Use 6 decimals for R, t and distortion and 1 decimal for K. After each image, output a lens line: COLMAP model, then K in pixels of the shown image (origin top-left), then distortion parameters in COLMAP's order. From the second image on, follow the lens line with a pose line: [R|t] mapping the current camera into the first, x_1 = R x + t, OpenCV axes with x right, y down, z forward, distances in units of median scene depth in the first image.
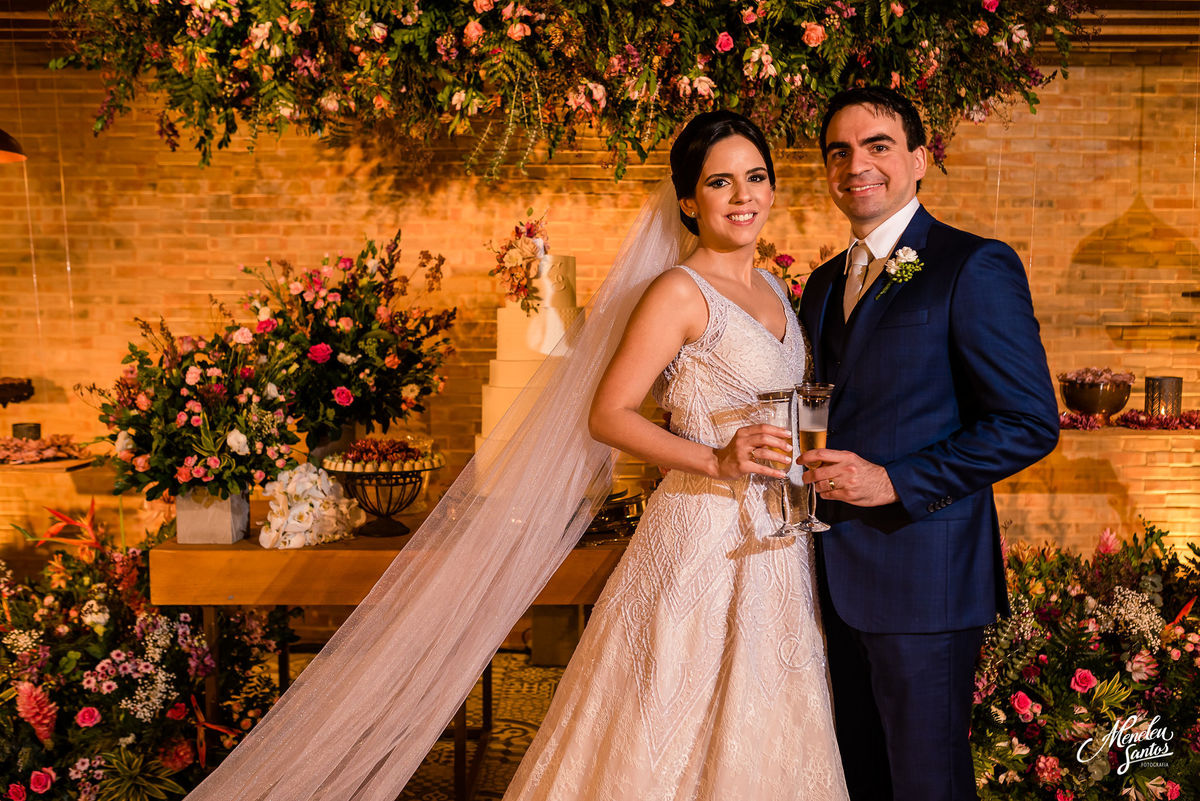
lens RADIAL K [[1142.7, 0, 600.5], [0, 1142.7, 405.2], [0, 0, 1]] dist [-0.070717, 0.097115]
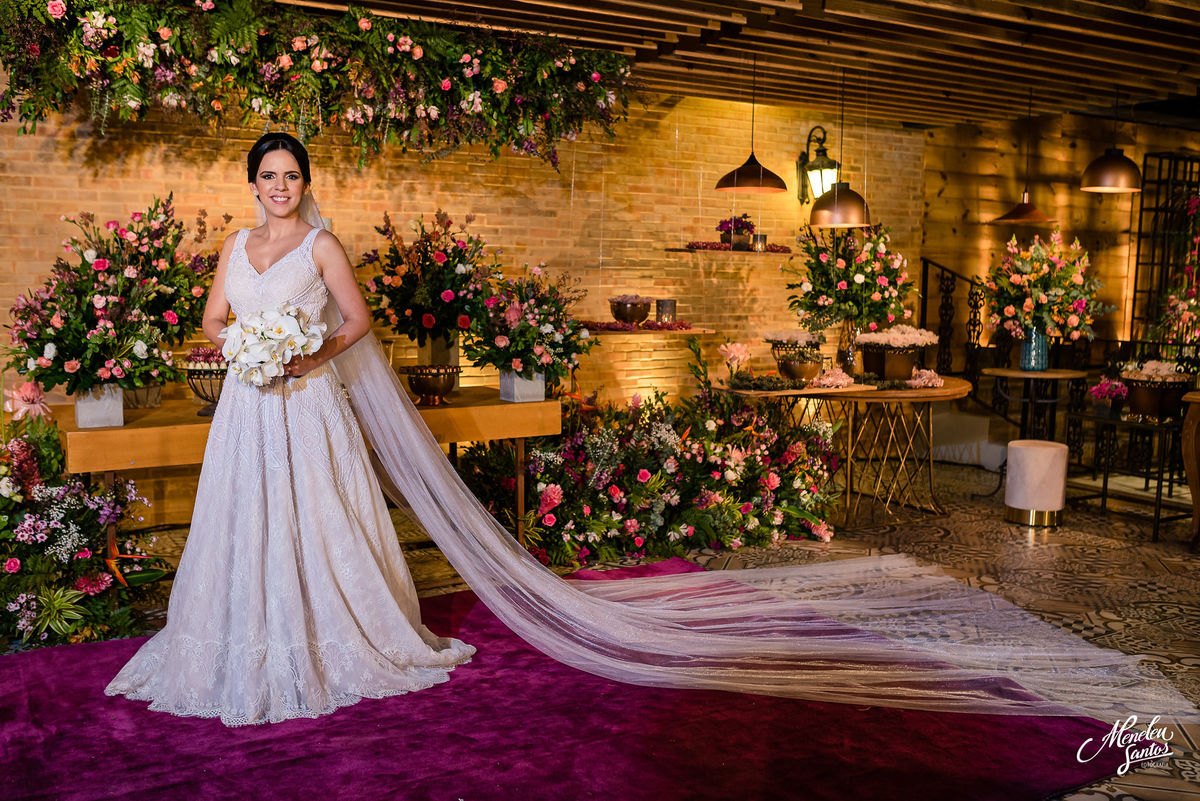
lens RADIAL K [[1142.7, 0, 600.5], [0, 1142.7, 405.2], [0, 0, 1]] dist [-0.070717, 0.097115]
pose [[0.850555, -0.053458, 0.523162, -0.478676], [0.026515, 0.997914, 0.058861, 0.029040], [-0.525218, -0.036193, 0.850198, -0.396434]]
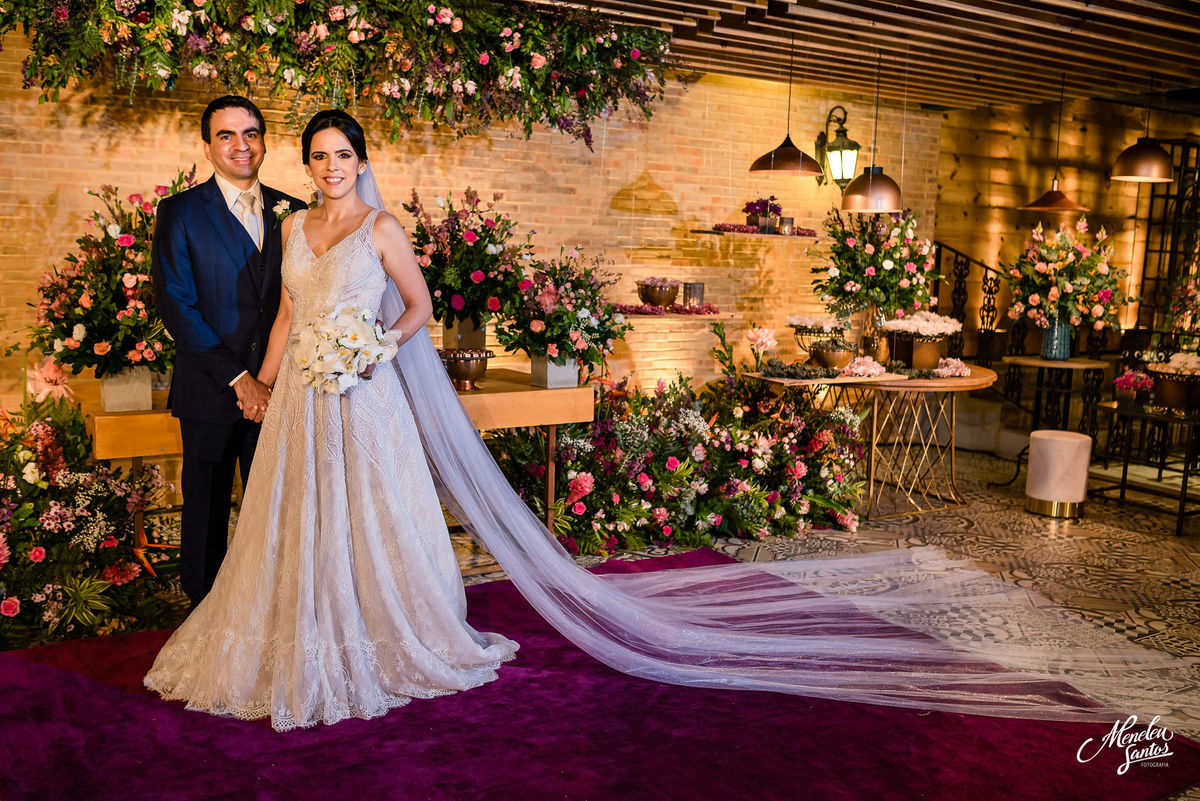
lens RADIAL K [[1142.7, 0, 600.5], [0, 1142.7, 405.2], [0, 0, 1]] dist [-0.070717, 0.097115]
pose [[0.838098, -0.054405, 0.542799, -0.525037], [0.008910, 0.996247, 0.086098, 0.008124], [-0.545446, -0.067322, 0.835438, -0.325564]]
